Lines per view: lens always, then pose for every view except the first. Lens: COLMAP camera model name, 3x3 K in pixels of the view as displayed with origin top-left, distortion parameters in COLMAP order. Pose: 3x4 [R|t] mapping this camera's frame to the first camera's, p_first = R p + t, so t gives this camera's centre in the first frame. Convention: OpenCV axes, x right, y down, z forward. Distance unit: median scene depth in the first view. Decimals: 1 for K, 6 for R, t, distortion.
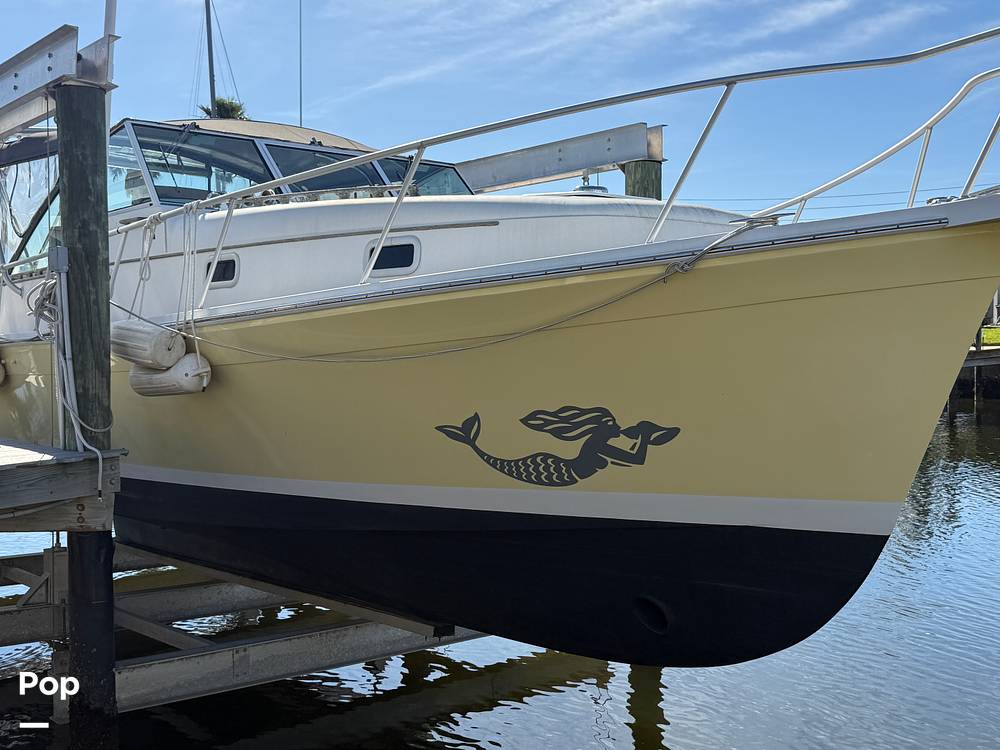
lens RADIAL K [[1166.8, 0, 500.0], [0, 1166.8, 375.0], [0, 0, 1]] dist [0.151281, -0.346144]
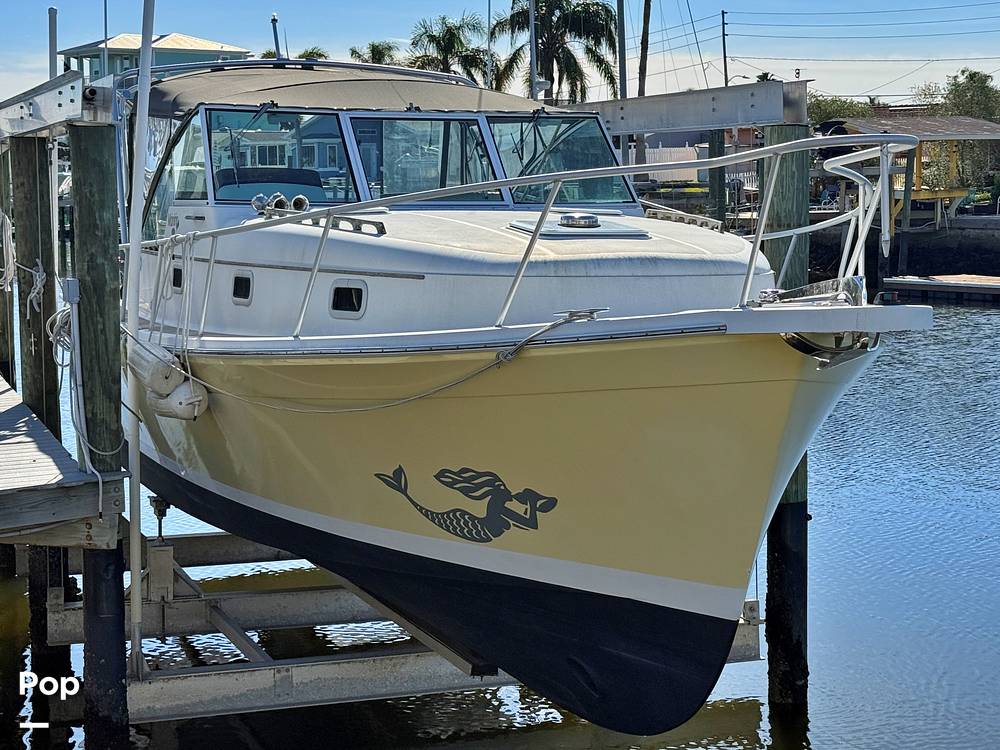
lens RADIAL K [[1862.3, 0, 497.7], [0, 1862.3, 317.6], [0, 0, 1]] dist [0.116688, 0.116319]
pose [[0.941052, 0.026510, -0.337222, 0.546710], [-0.008813, 0.998507, 0.053902, -0.166665], [0.338148, -0.047753, 0.939881, -0.440013]]
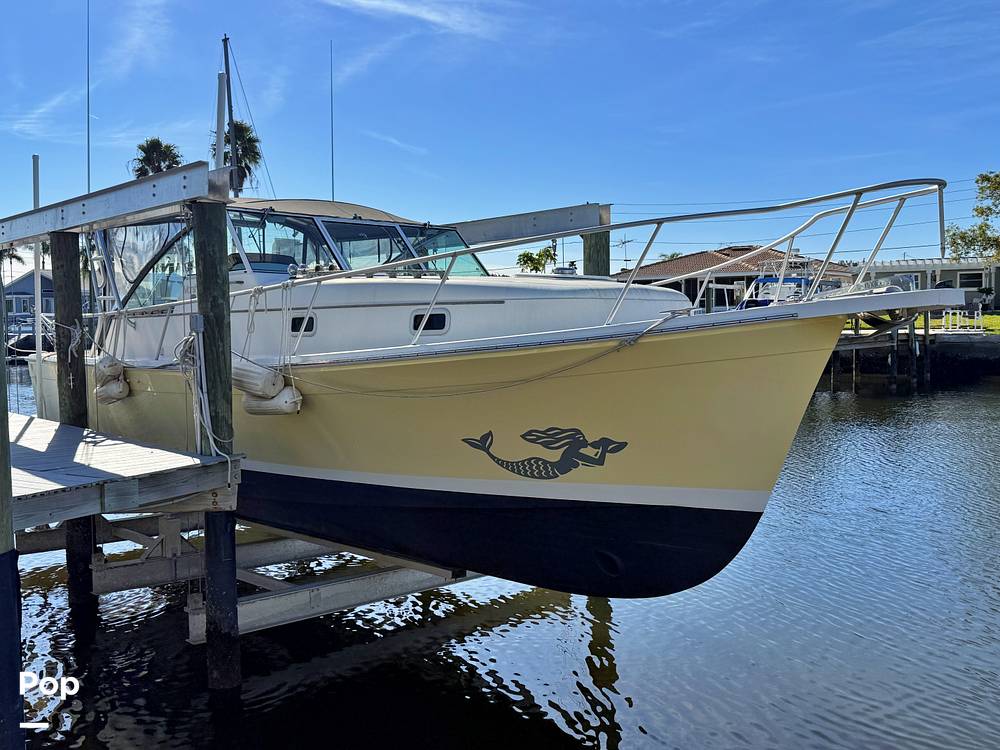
lens RADIAL K [[988.2, 0, 500.0], [0, 988.2, 375.0], [0, 0, 1]] dist [0.096191, -0.013039]
pose [[0.999351, -0.007042, 0.035329, -0.047059], [0.006056, 0.999591, 0.027937, -0.066411], [-0.035511, -0.027705, 0.998985, -0.227826]]
